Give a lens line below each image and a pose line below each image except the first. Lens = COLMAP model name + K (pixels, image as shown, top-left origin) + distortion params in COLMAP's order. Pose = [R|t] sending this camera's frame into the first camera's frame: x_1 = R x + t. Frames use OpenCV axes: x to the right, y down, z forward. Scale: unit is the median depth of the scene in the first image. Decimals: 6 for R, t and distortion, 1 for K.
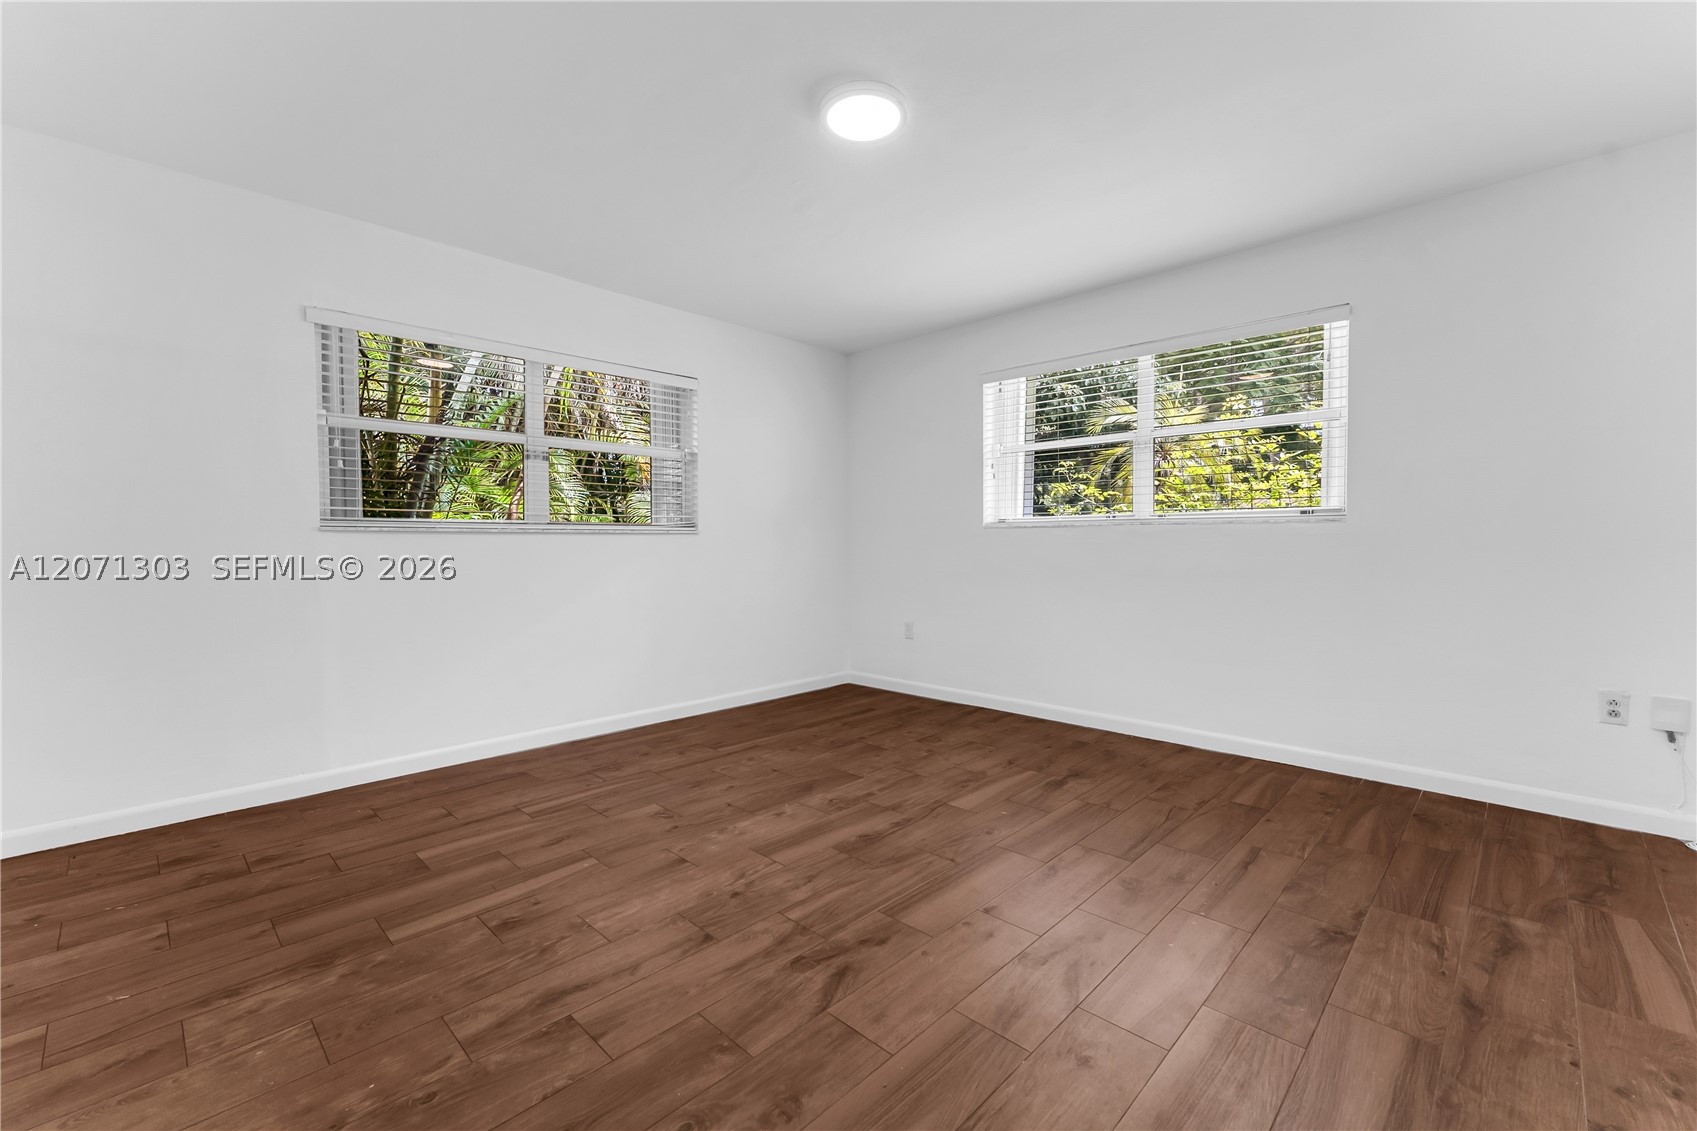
lens RADIAL K [[703.5, 0, 849.5], [0, 703.5, 538.8], [0, 0, 1]] dist [0.009106, -0.000239]
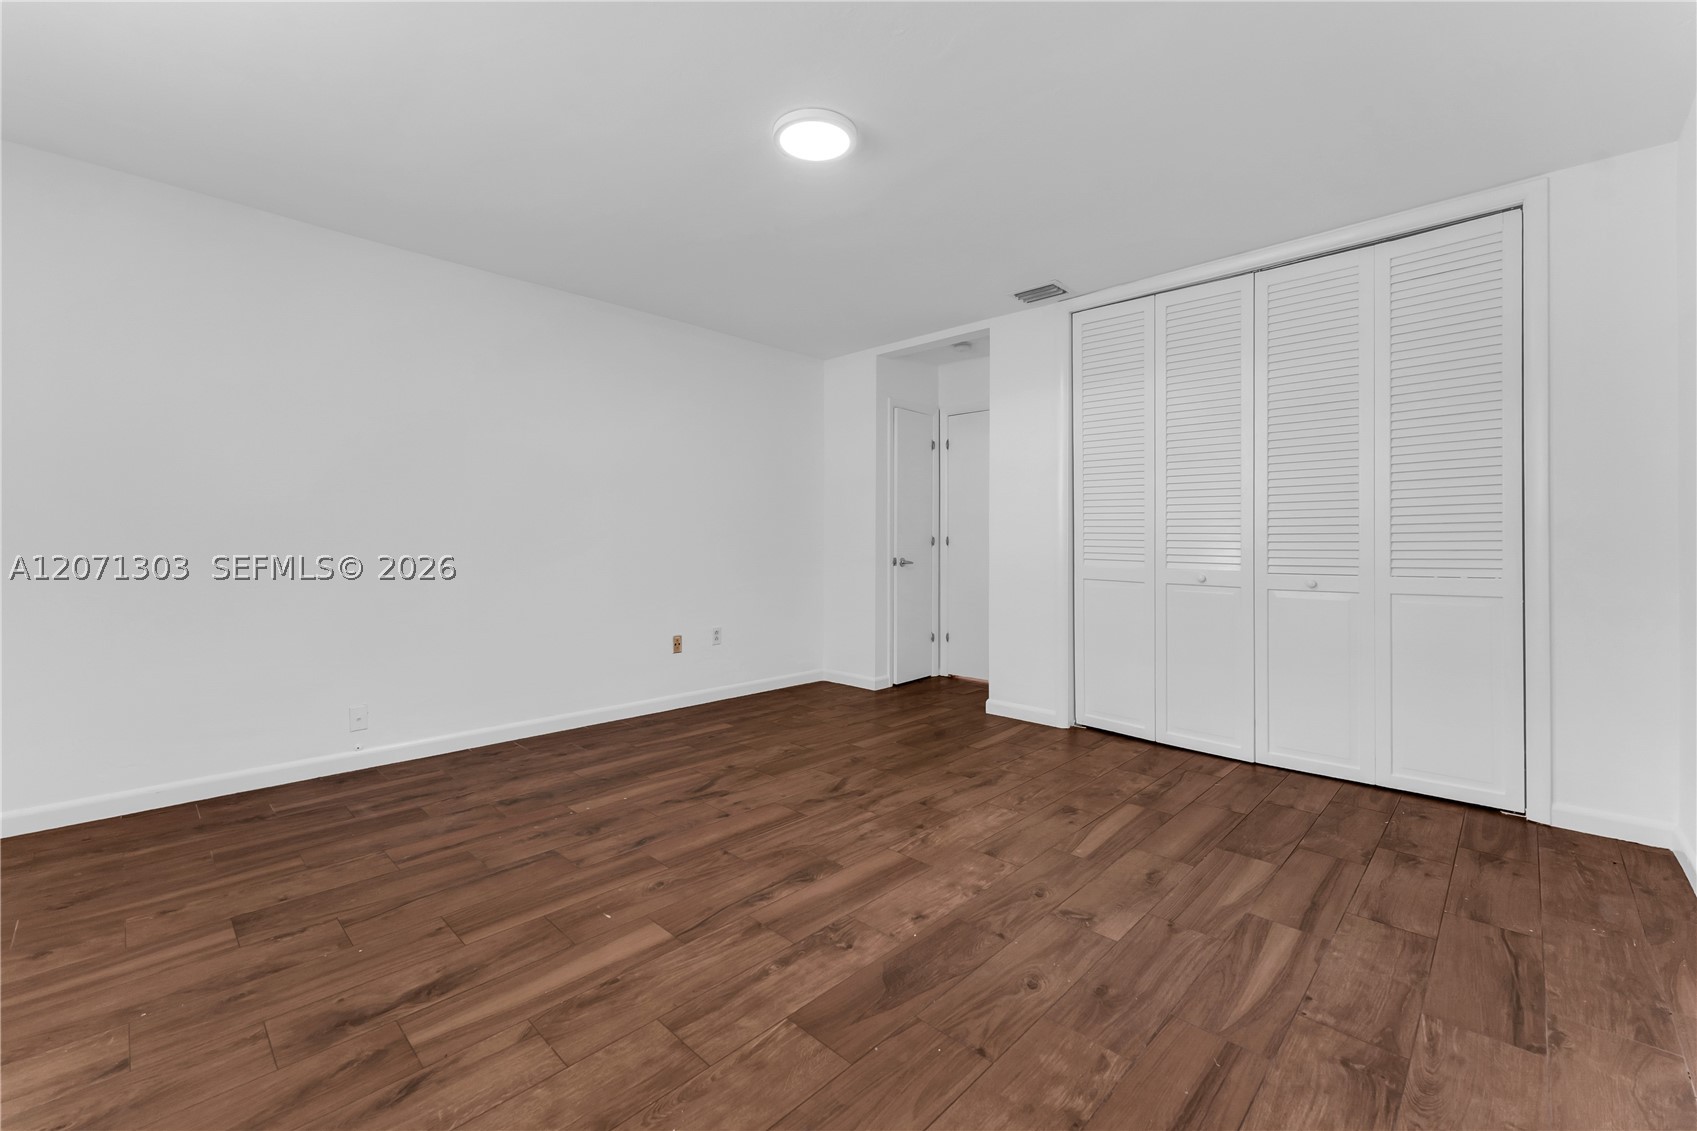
lens RADIAL K [[703.5, 0, 849.5], [0, 703.5, 538.8], [0, 0, 1]] dist [0.009106, -0.000239]
pose [[-0.999994, -0.001040, -0.003443, -0.026750], [-0.000993, 0.999906, -0.013652, 0.012776], [0.003457, -0.013649, -0.999901, 1.837009]]
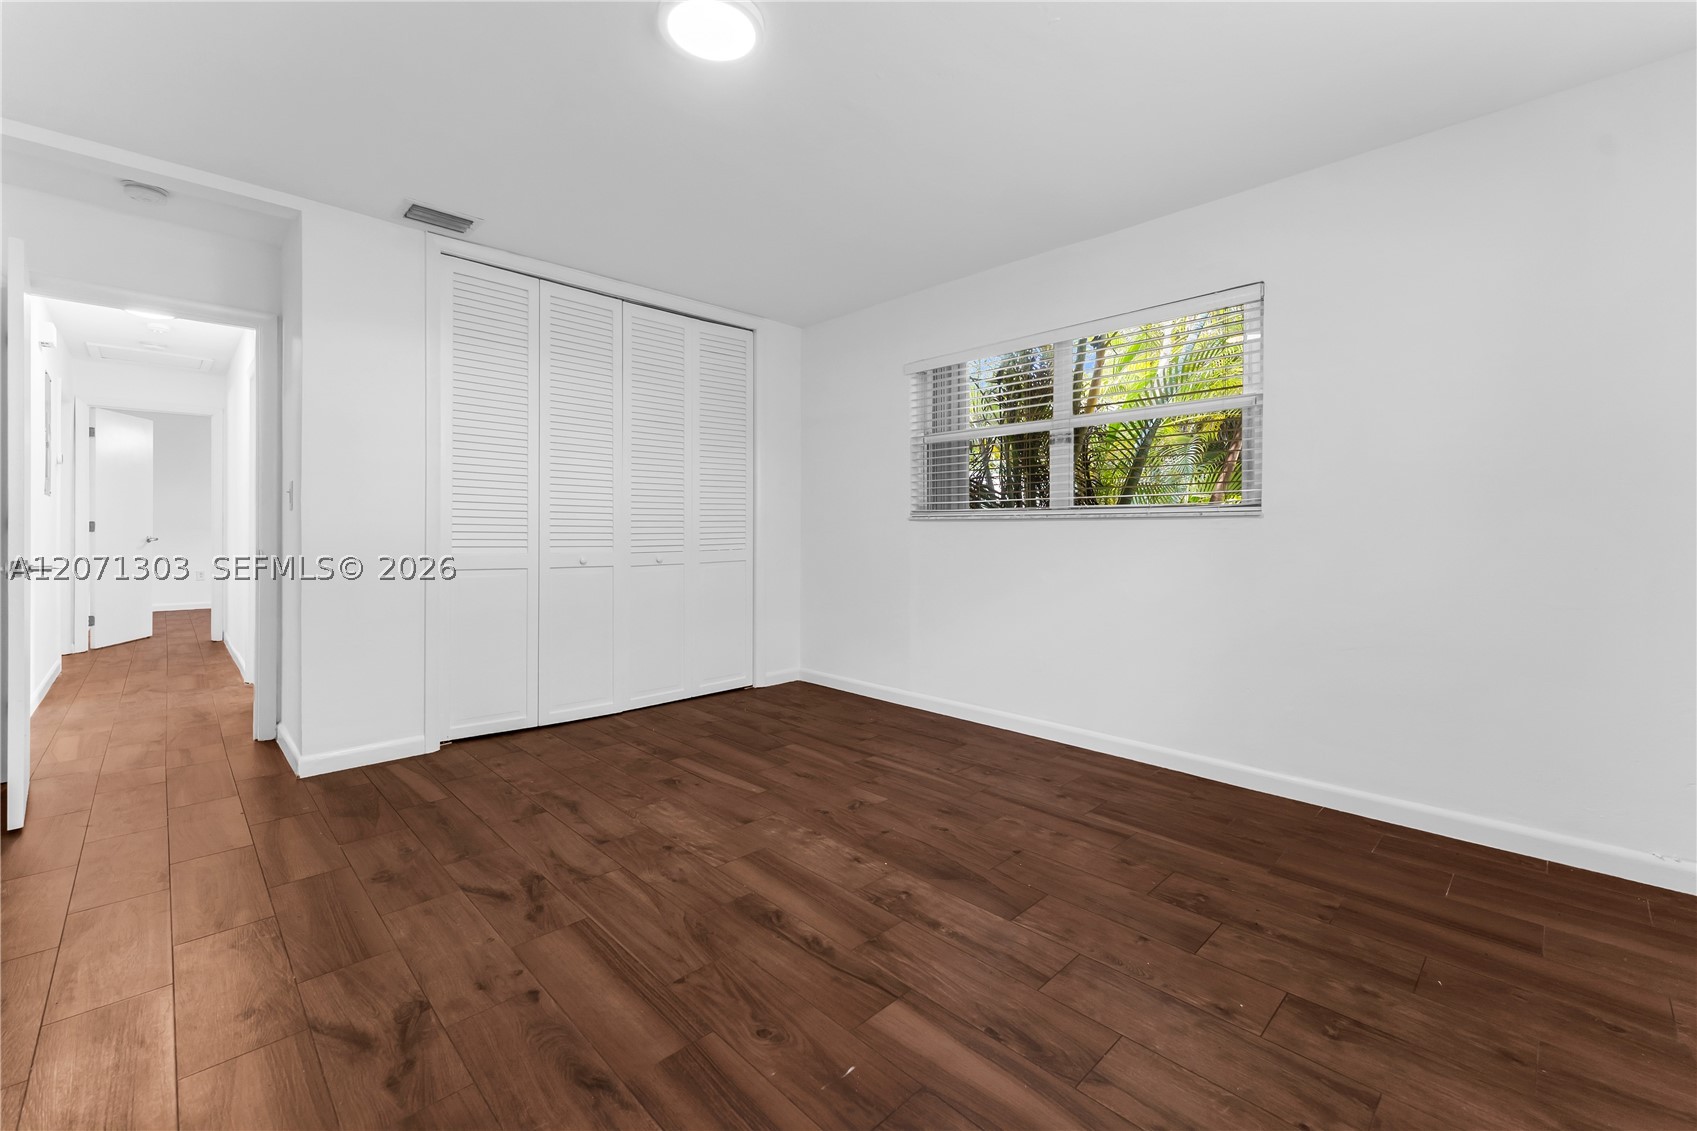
lens RADIAL K [[703.5, 0, 849.5], [0, 703.5, 538.8], [0, 0, 1]] dist [0.009106, -0.000239]
pose [[-0.027193, 0.016600, -0.999492, 0.761786], [0.005619, 0.999849, 0.016453, 0.001880], [0.999614, -0.005168, -0.027282, 1.078461]]
